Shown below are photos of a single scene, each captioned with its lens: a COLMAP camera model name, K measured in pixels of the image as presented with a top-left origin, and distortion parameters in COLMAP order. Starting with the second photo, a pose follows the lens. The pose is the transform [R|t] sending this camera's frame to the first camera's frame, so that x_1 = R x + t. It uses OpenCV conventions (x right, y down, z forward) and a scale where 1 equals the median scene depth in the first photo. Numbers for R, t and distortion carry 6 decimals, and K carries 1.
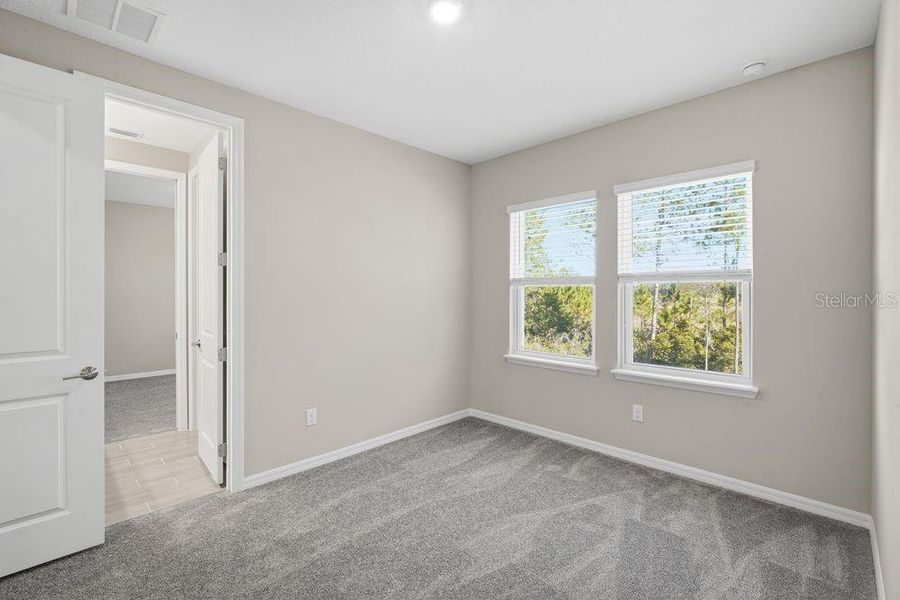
lens RADIAL K [[405.4, 0, 458.8], [0, 405.4, 302.1], [0, 0, 1]] dist [0.014505, 0.000358]
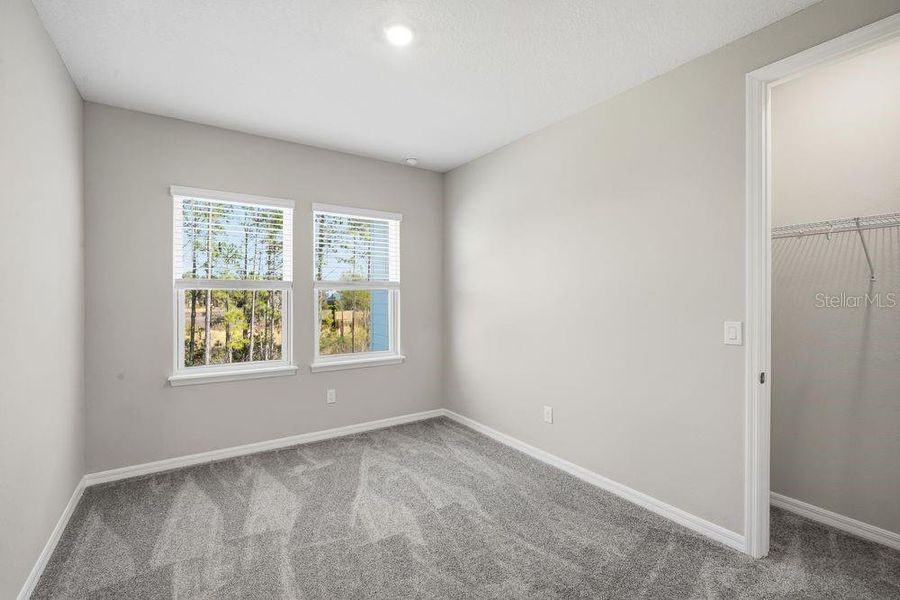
lens RADIAL K [[405.4, 0, 454.8], [0, 405.4, 290.8], [0, 0, 1]] dist [0.014505, 0.000358]
pose [[0.220139, 0.002154, 0.975466, -0.679078], [0.019183, 0.999795, -0.006537, -0.022538], [-0.975280, 0.020151, 0.220053, 0.389133]]
